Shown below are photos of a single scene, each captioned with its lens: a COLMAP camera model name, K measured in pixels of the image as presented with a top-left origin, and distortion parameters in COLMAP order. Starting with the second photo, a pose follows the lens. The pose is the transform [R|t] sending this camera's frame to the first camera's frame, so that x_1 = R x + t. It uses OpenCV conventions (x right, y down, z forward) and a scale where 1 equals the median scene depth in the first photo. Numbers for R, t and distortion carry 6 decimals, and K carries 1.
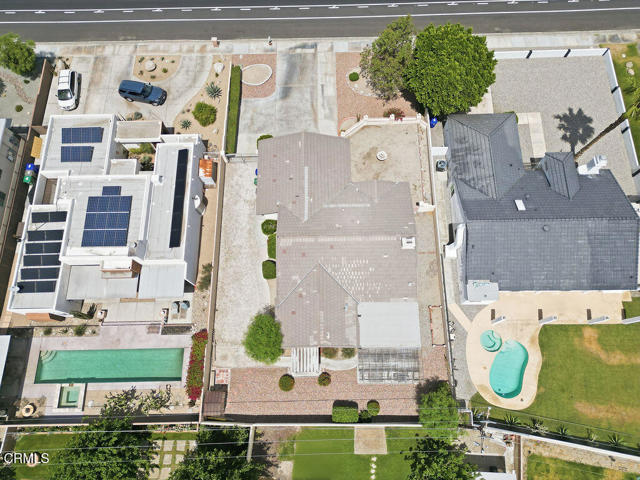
lens RADIAL K [[456.8, 0, 324.2], [0, 456.8, 241.5], [0, 0, 1]] dist [0.070933, -0.073285]
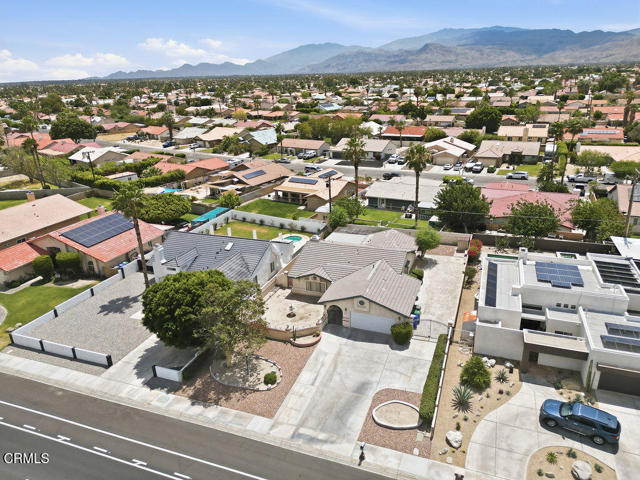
lens RADIAL K [[458.9, 0, 320.0], [0, 458.9, 240.0], [0, 0, 1]] dist [0.069406, -0.076816]
pose [[-0.929631, -0.066441, 0.362453, -0.330622], [0.364267, -0.017173, 0.931136, -1.250210], [-0.055641, 0.997643, 0.040167, 0.885987]]
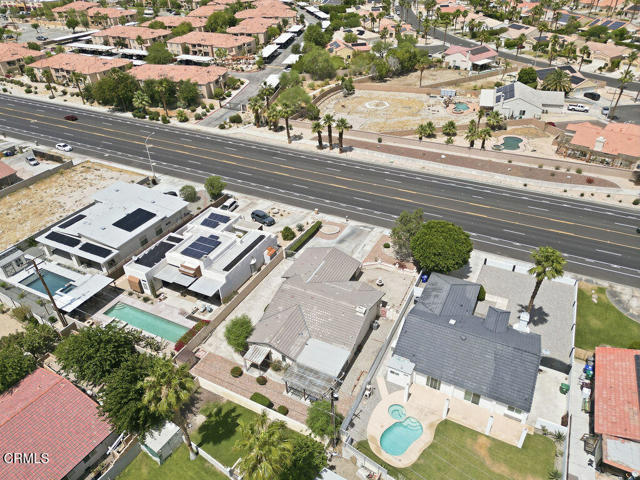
lens RADIAL K [[444.9, 0, 320.0], [0, 444.9, 240.0], [0, 0, 1]] dist [0.068743, -0.063676]
pose [[0.888224, 0.261411, -0.377786, 0.499168], [-0.435354, 0.741558, -0.510450, 0.556258], [0.146713, 0.617865, 0.772476, -0.193091]]
